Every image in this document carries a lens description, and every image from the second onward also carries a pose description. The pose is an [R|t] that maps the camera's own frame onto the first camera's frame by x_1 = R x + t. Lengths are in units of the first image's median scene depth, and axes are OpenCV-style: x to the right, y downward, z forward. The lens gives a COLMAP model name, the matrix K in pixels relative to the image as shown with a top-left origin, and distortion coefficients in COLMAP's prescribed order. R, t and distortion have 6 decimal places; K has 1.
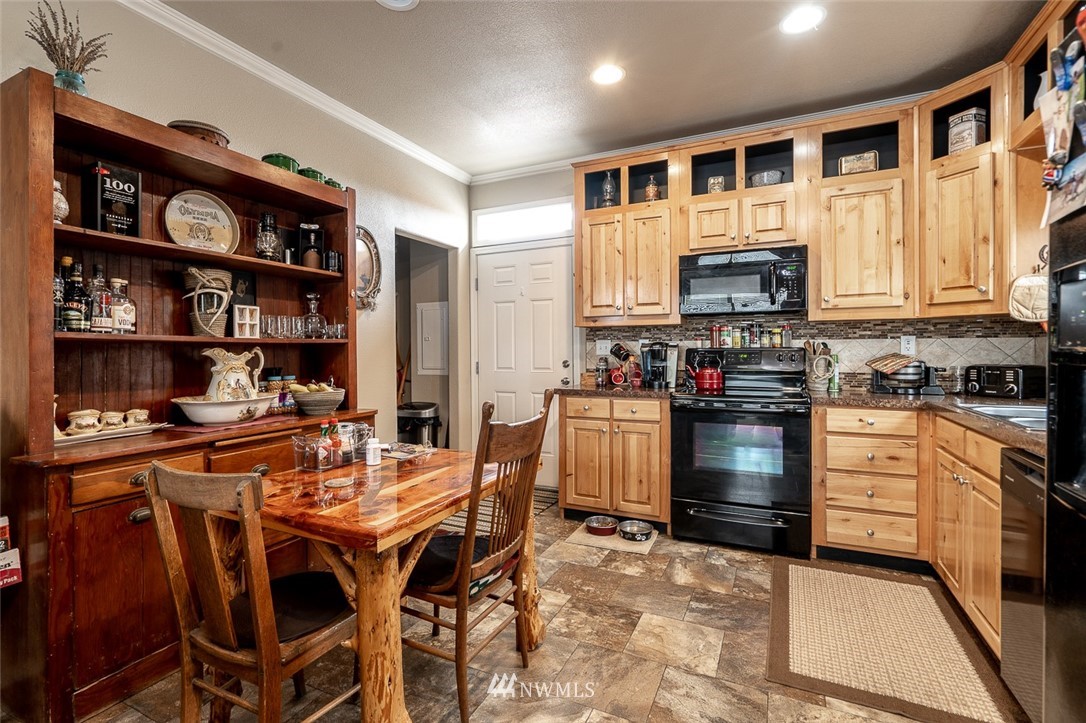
lens RADIAL K [[489.7, 0, 540.6], [0, 489.7, 356.5], [0, 0, 1]] dist [-0.003436, -0.000635]
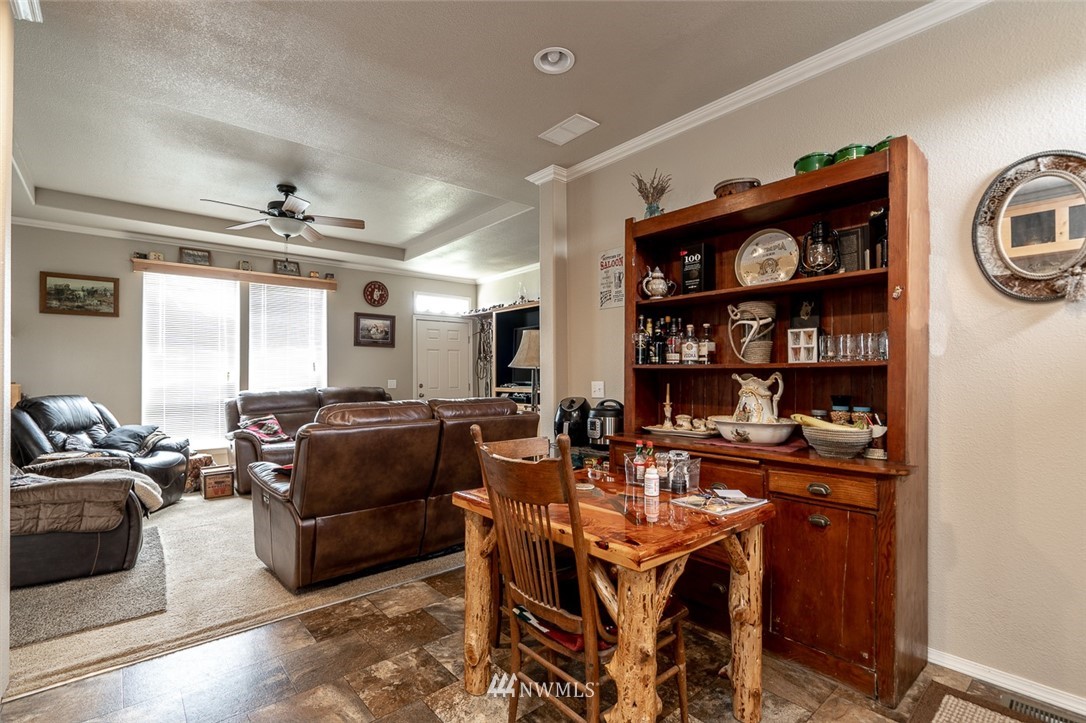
lens RADIAL K [[489.7, 0, 537.8], [0, 489.7, 367.4], [0, 0, 1]] dist [-0.003436, -0.000635]
pose [[-0.388134, -0.002818, -0.921599, 0.463356], [-0.000744, 0.999996, -0.002744, -0.024458], [0.921603, -0.000379, -0.388134, 0.865507]]
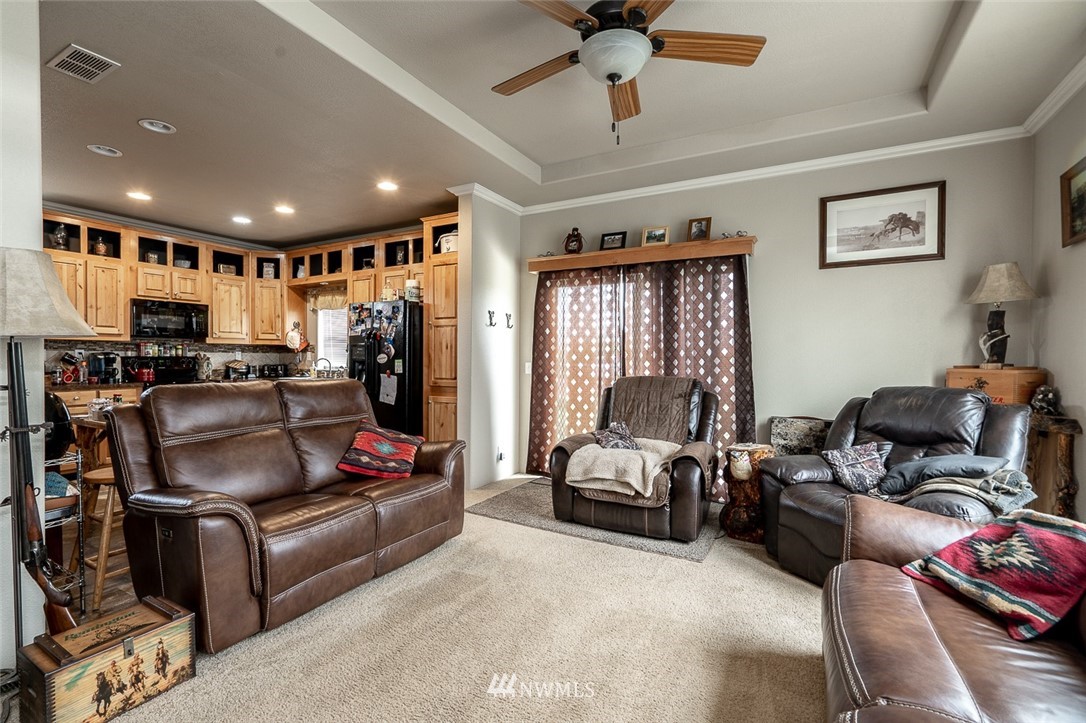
lens RADIAL K [[489.7, 0, 538.7], [0, 489.7, 360.2], [0, 0, 1]] dist [-0.003436, -0.000635]
pose [[0.047531, -0.001922, 0.998868, -1.567167], [0.005297, 0.999985, 0.001672, -0.000247], [-0.998856, 0.005211, 0.047540, -0.496138]]
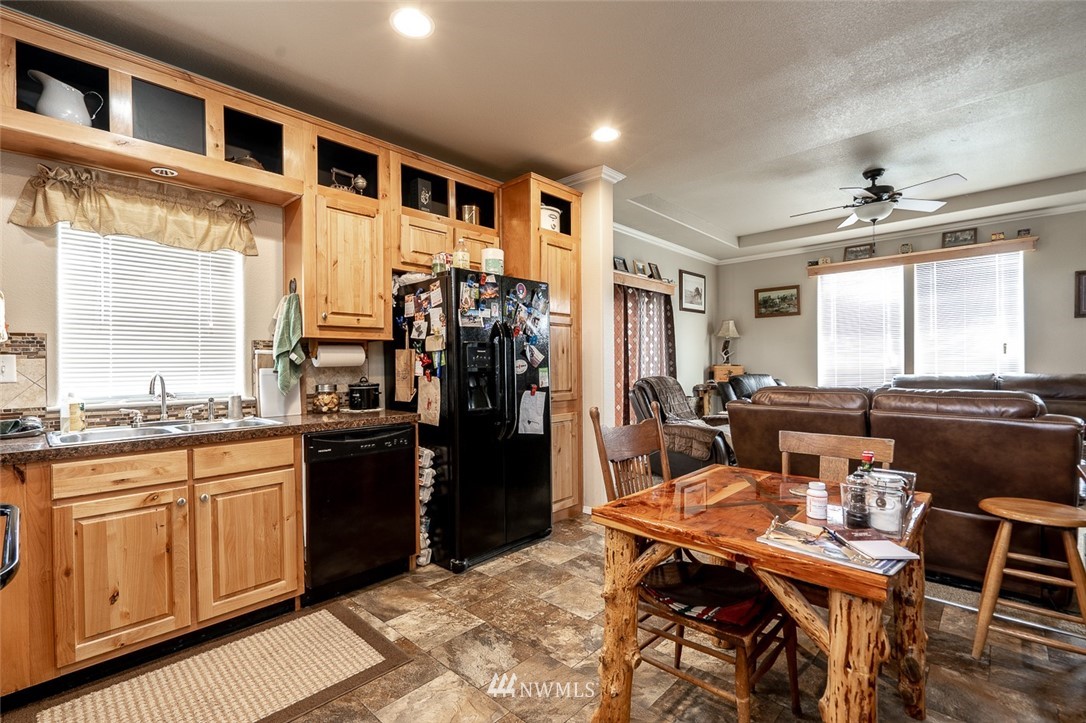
lens RADIAL K [[489.7, 0, 544.1], [0, 489.7, 363.8], [0, 0, 1]] dist [-0.003436, -0.000635]
pose [[-0.958592, 0.016690, 0.284294, -0.112998], [0.019688, 0.999777, 0.007691, -0.022936], [-0.284102, 0.012970, -0.958706, 1.341545]]
